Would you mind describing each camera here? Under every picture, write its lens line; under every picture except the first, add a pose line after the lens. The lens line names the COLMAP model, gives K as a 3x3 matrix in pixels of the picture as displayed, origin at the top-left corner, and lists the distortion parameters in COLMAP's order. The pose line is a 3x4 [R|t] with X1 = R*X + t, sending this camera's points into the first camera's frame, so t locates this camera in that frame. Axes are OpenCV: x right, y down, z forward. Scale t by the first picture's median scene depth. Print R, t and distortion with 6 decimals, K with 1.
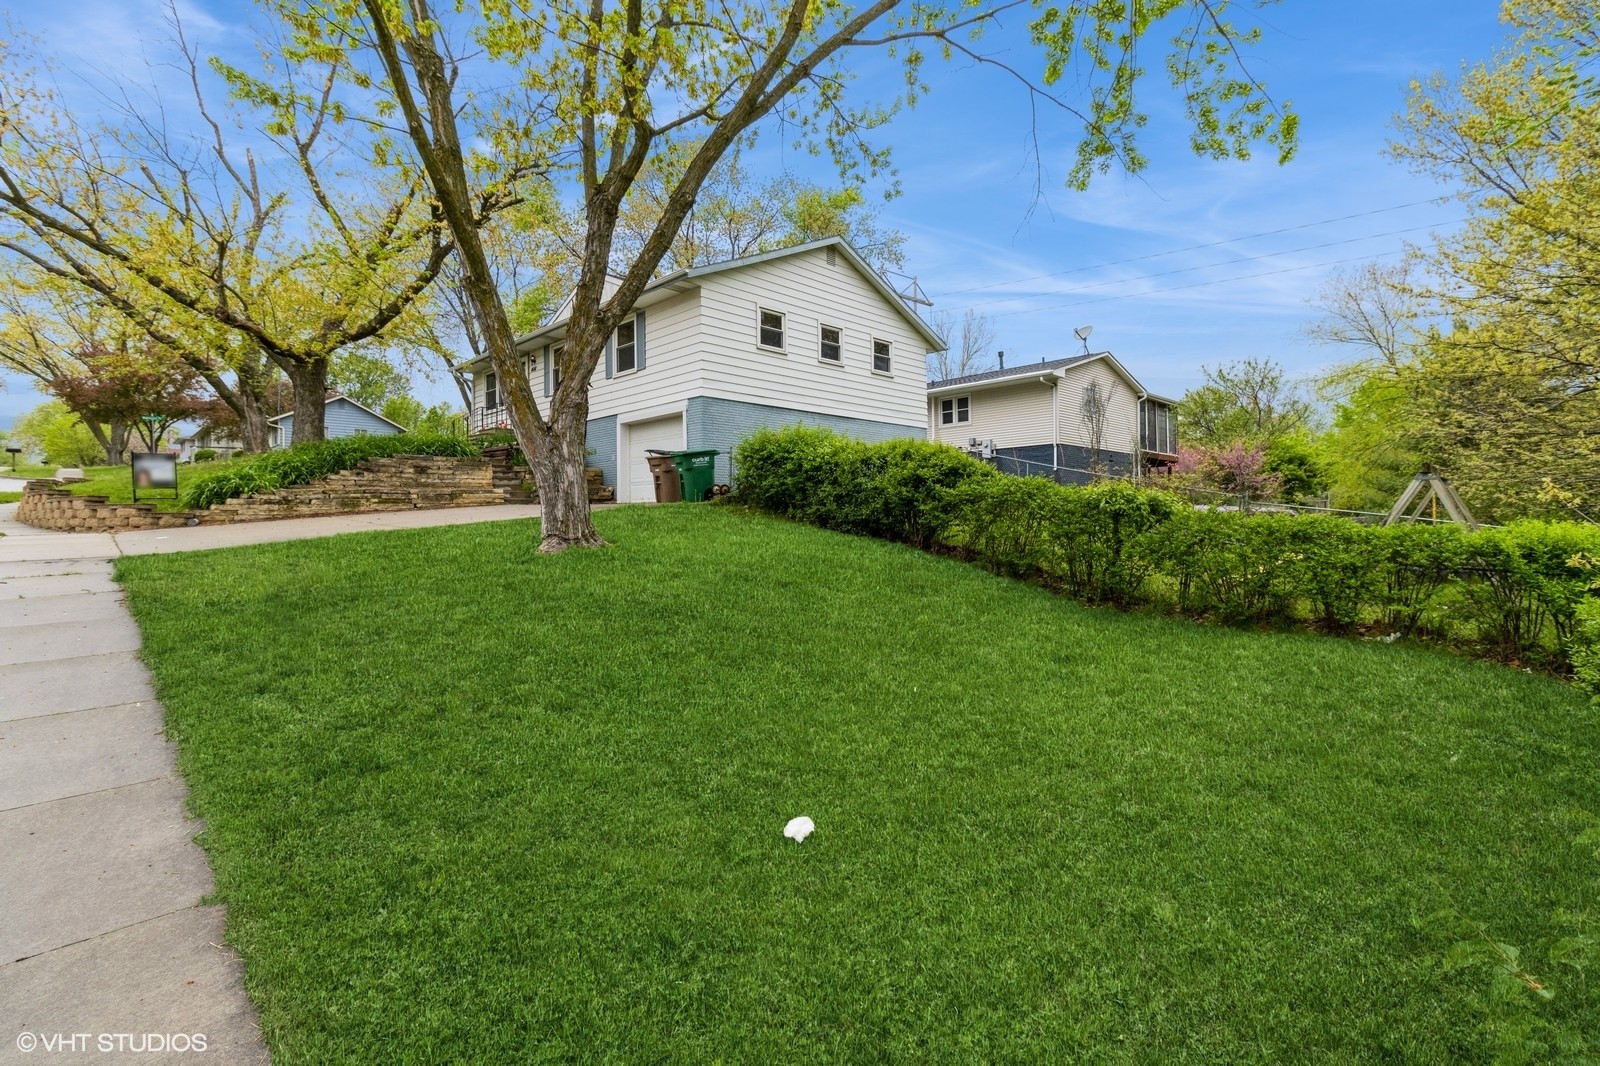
lens RADIAL K [[745.9, 0, 808.1], [0, 745.9, 506.0], [0, 0, 1]] dist [0.002152, 0.000236]
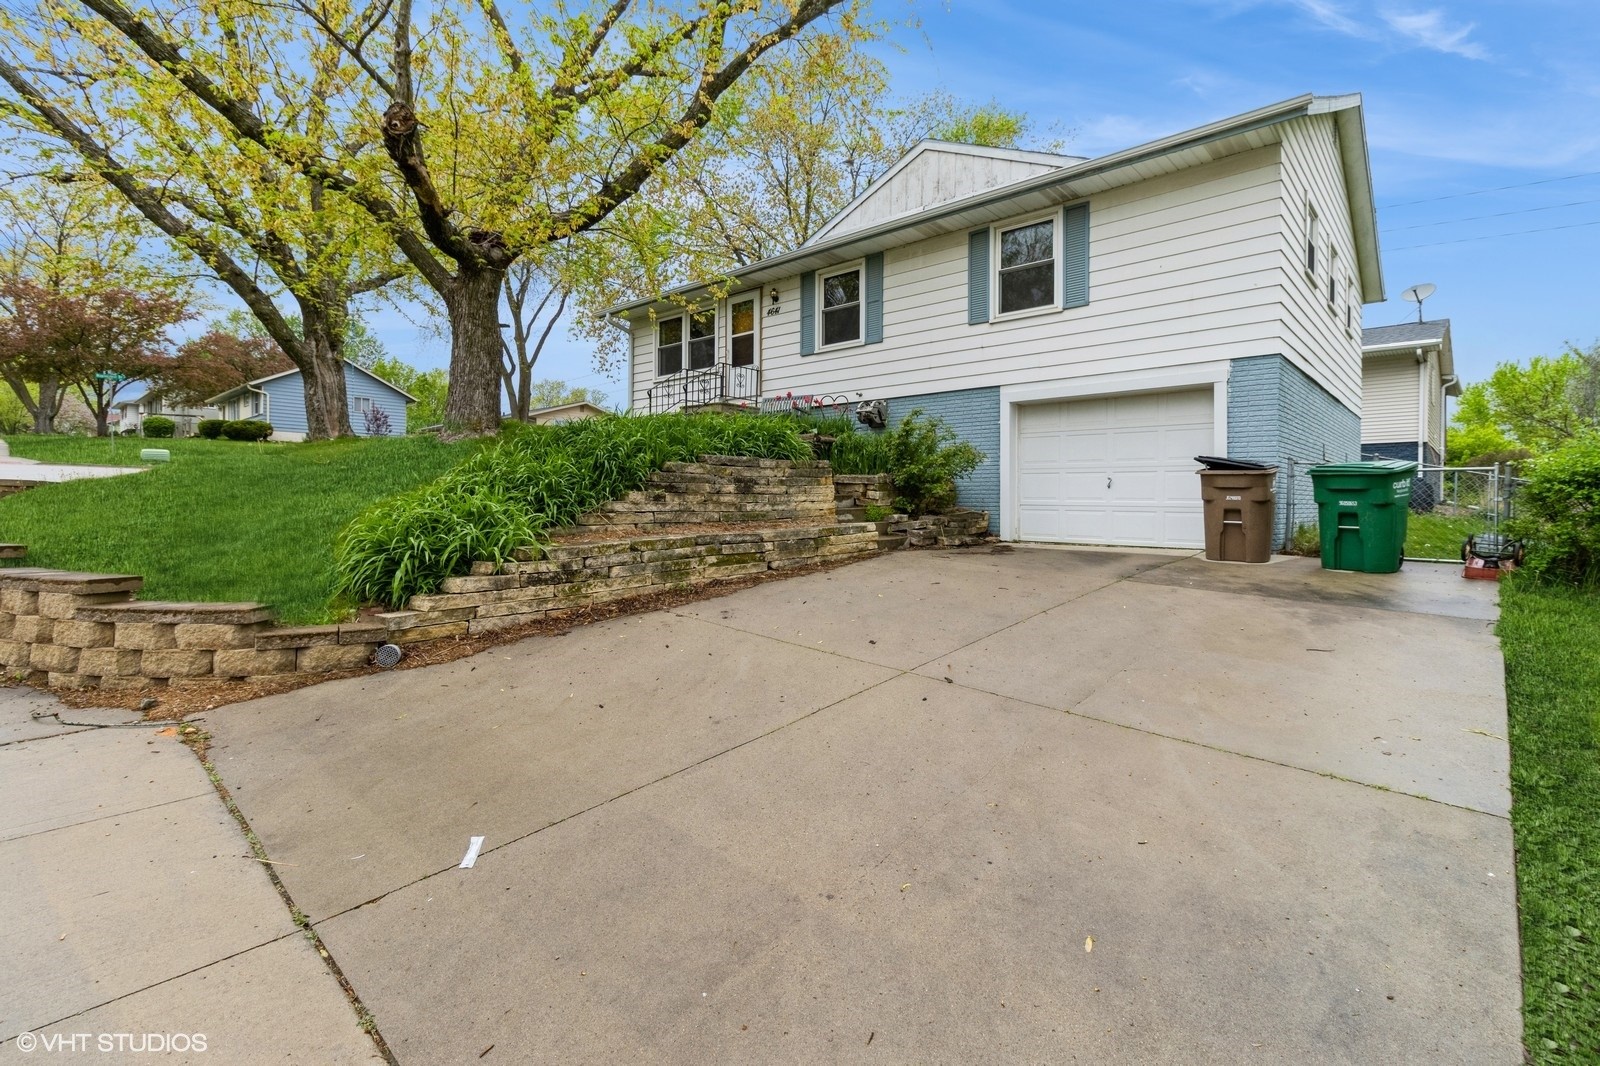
lens RADIAL K [[745.9, 0, 808.1], [0, 745.9, 506.0], [0, 0, 1]] dist [0.002152, 0.000236]
pose [[0.998411, 0.015461, 0.054187, -0.491178], [-0.017026, 0.999448, 0.028540, -0.049249], [-0.053716, -0.029418, 0.998123, 0.482494]]
